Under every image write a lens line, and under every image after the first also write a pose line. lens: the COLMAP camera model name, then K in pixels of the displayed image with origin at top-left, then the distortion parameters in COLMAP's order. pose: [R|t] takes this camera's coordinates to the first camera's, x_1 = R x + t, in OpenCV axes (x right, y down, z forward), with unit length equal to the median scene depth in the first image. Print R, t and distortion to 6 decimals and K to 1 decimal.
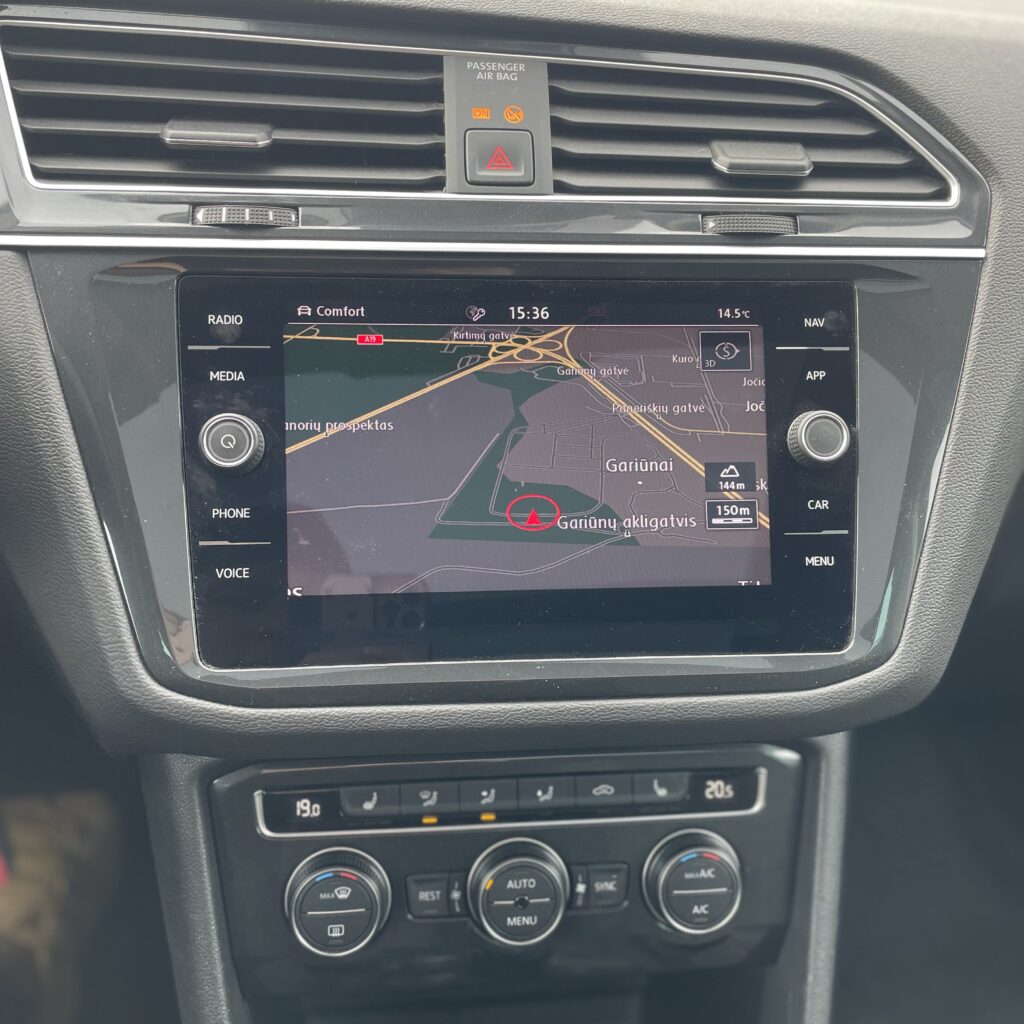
lens RADIAL K [[1021.2, 0, 521.0], [0, 1021.2, 511.6], [0, 0, 1]] dist [0.101614, -0.138685]
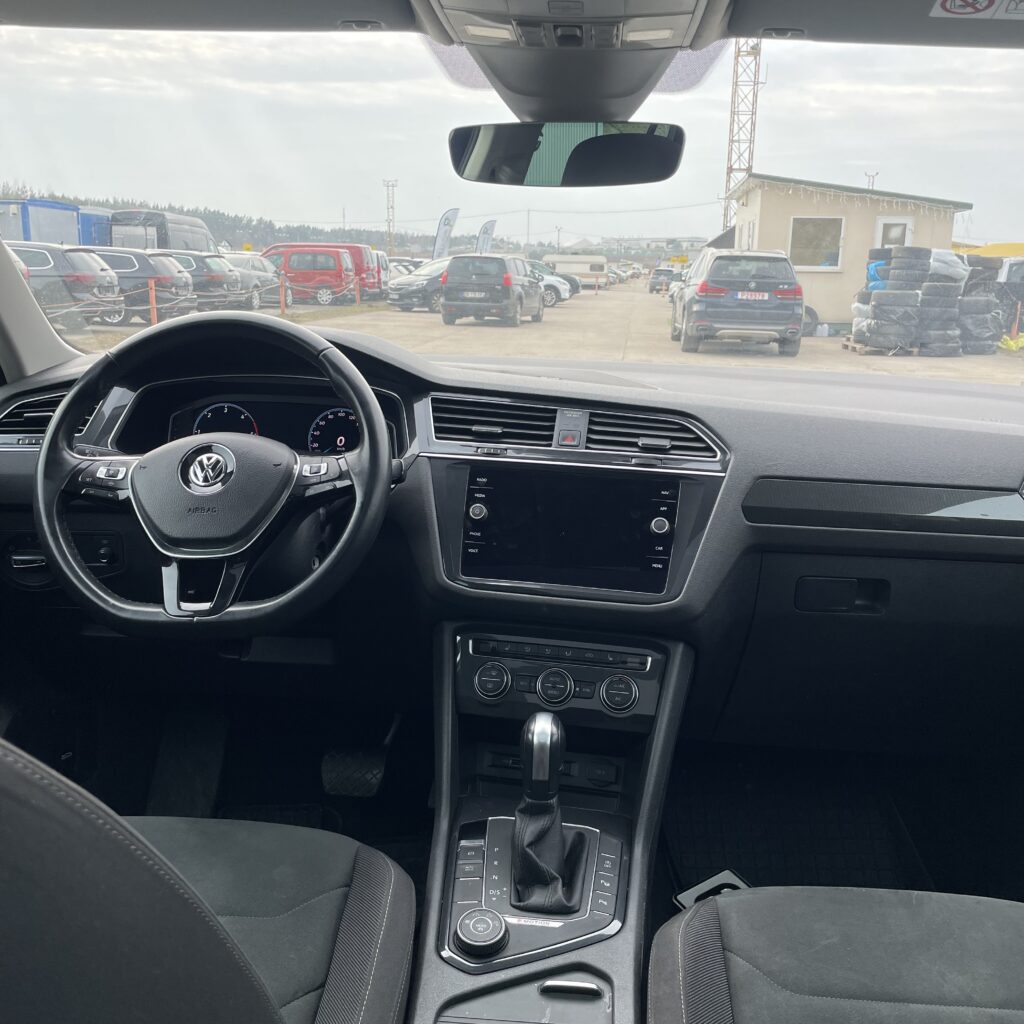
lens RADIAL K [[1038.4, 0, 512.0], [0, 1038.4, 512.0], [0, 0, 1]] dist [0.094906, -0.256090]
pose [[0.965156, 0.056086, -0.255592, 0.645665], [-0.127882, 0.953269, -0.273723, 0.785595], [0.228296, 0.296872, 0.927226, -1.979081]]
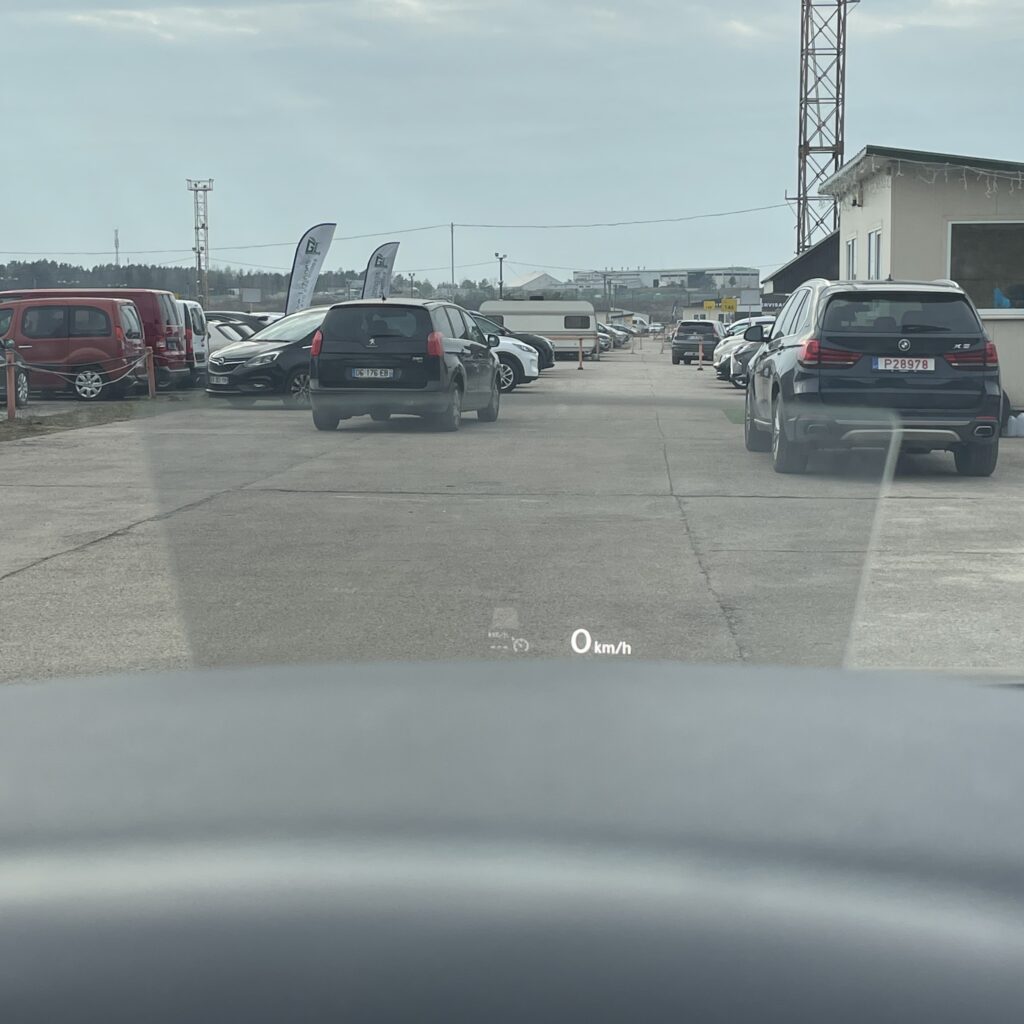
lens RADIAL K [[1895.8, 0, 512.0], [0, 1895.8, 512.0], [0, 0, 1]] dist [0.020779, 0.113874]
pose [[0.976374, -0.004234, -0.216047, 0.549383], [-0.084854, 0.911985, -0.401351, 0.705538], [0.198731, 0.410201, 0.890079, -1.832072]]
